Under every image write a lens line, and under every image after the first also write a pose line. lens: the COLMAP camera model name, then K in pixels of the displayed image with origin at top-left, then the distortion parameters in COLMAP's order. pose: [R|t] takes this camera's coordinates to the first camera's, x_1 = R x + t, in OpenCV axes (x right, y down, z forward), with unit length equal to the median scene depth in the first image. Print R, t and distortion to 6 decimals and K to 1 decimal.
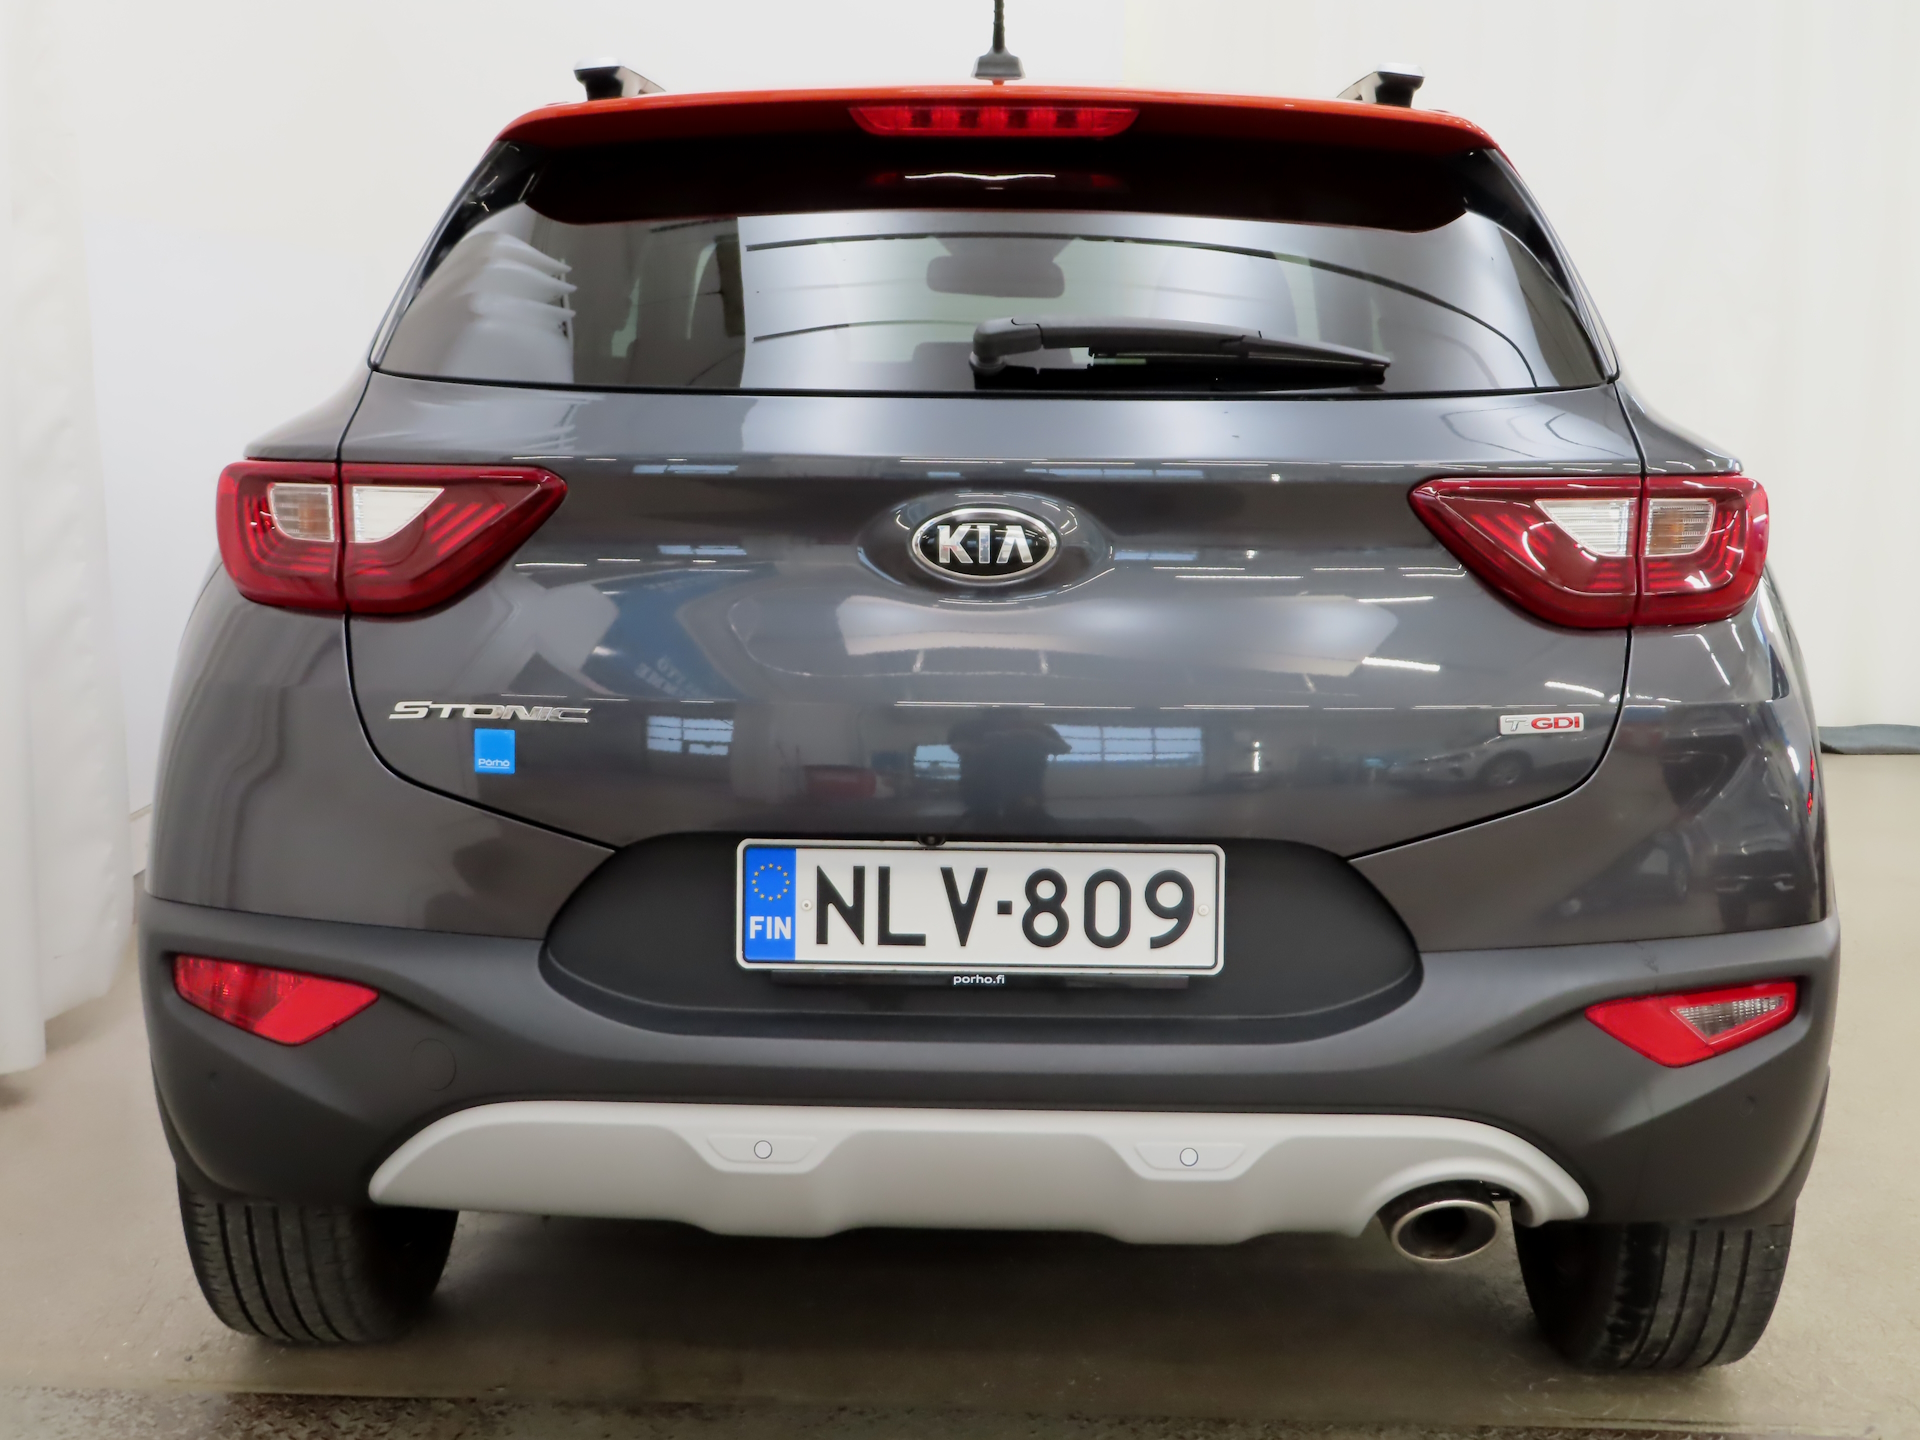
lens RADIAL K [[2486.9, 0, 960.0], [0, 2486.9, 720.0], [0, 0, 1]] dist [-0.007293, 0.018515]
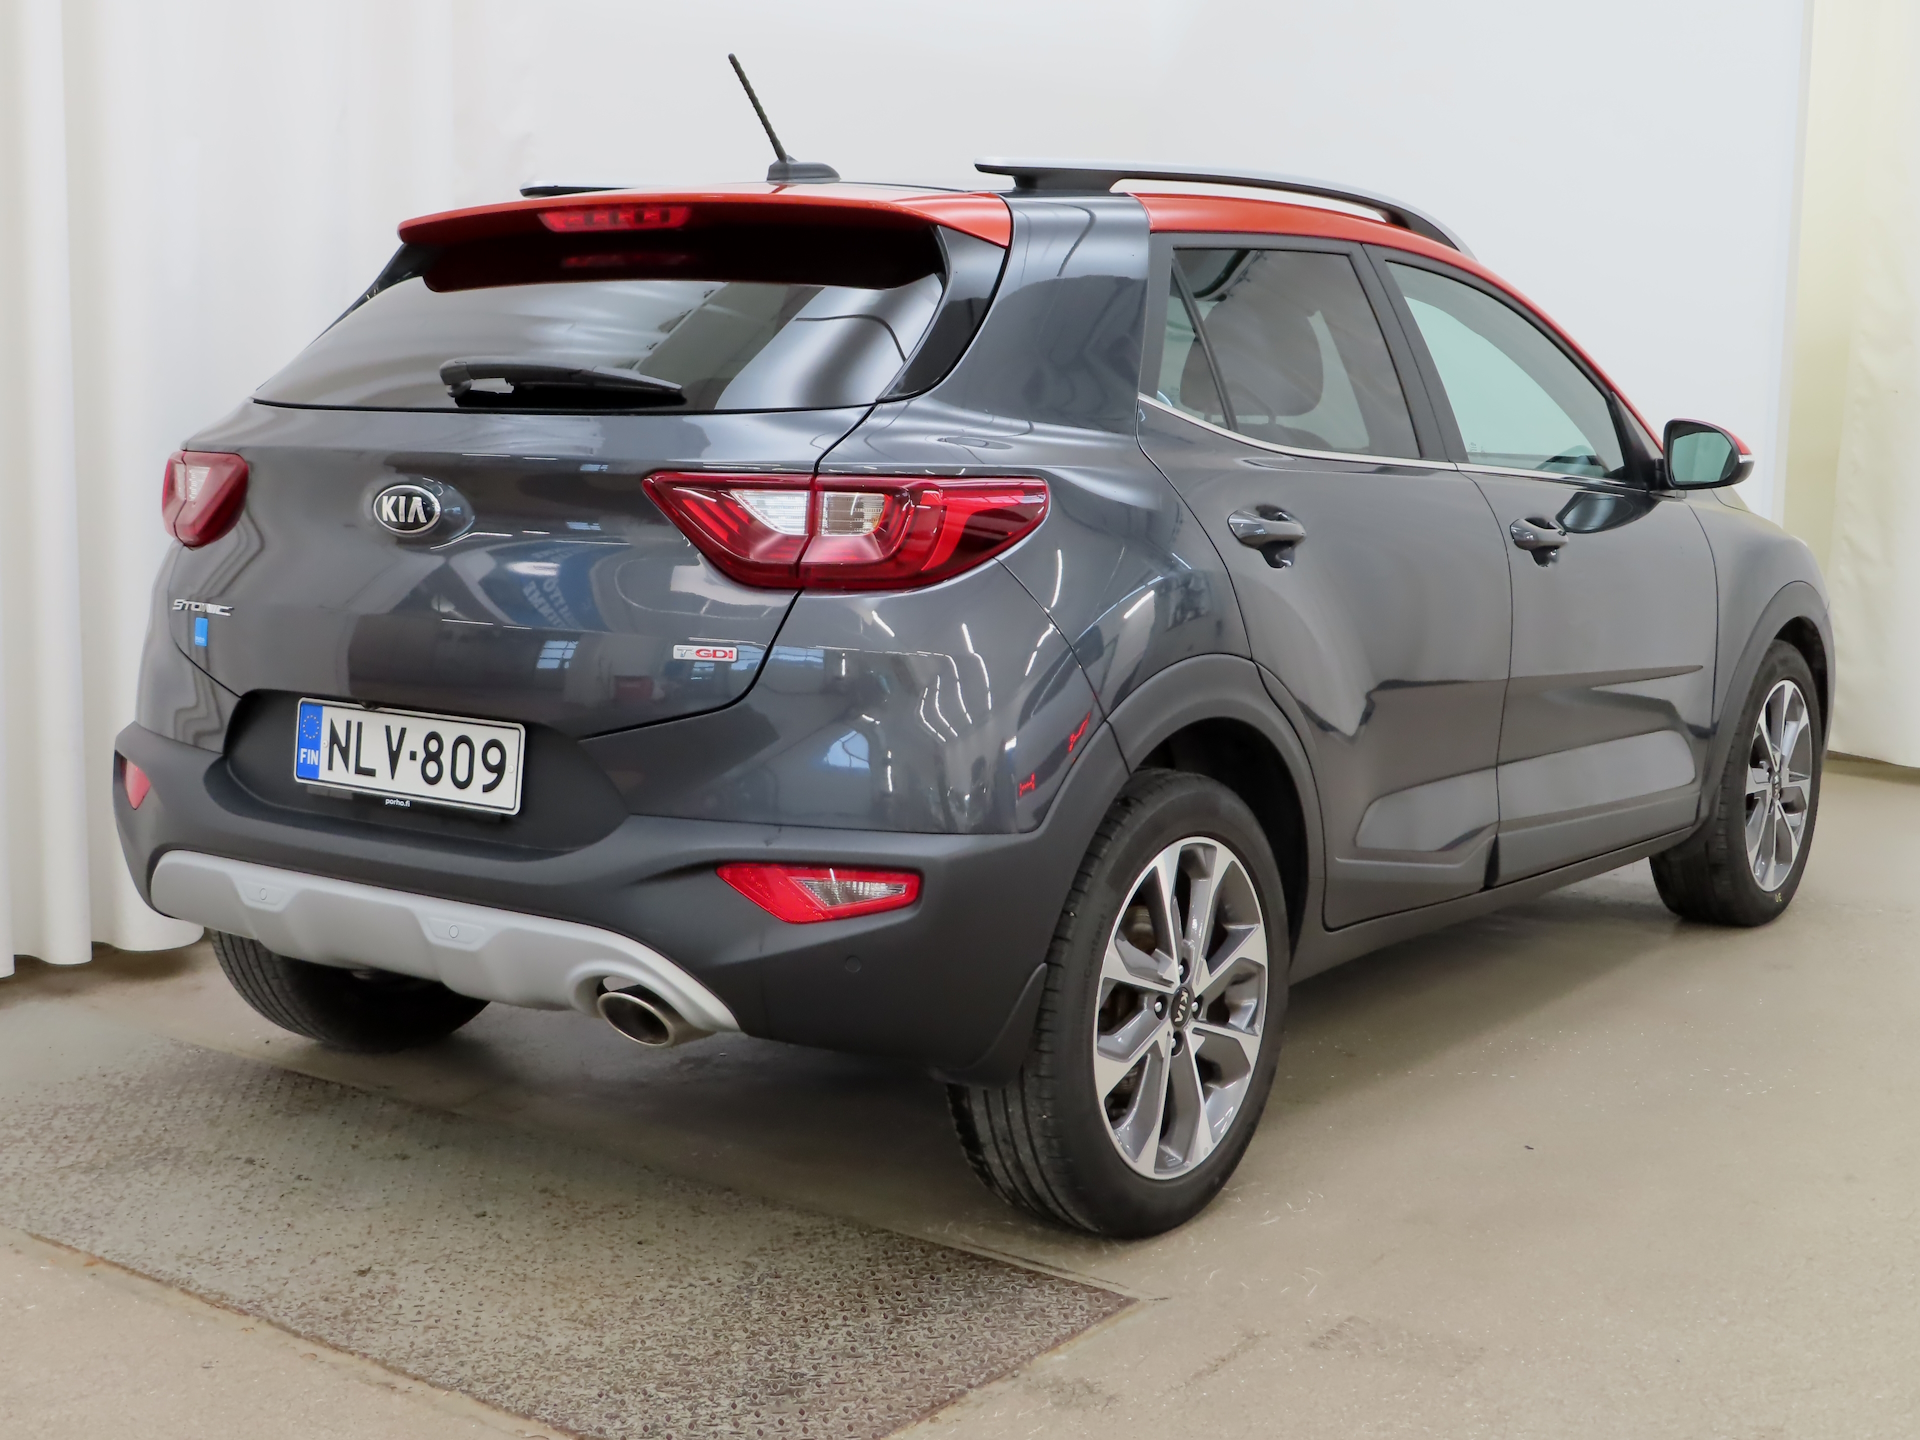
lens RADIAL K [[2486.9, 0, 960.0], [0, 2486.9, 720.0], [0, 0, 1]] dist [-0.007293, 0.018515]
pose [[0.824099, 0.073729, -0.561627, 1.114818], [-0.084541, 0.996397, 0.006755, 0.016811], [0.560101, 0.041914, 0.827363, -0.043280]]
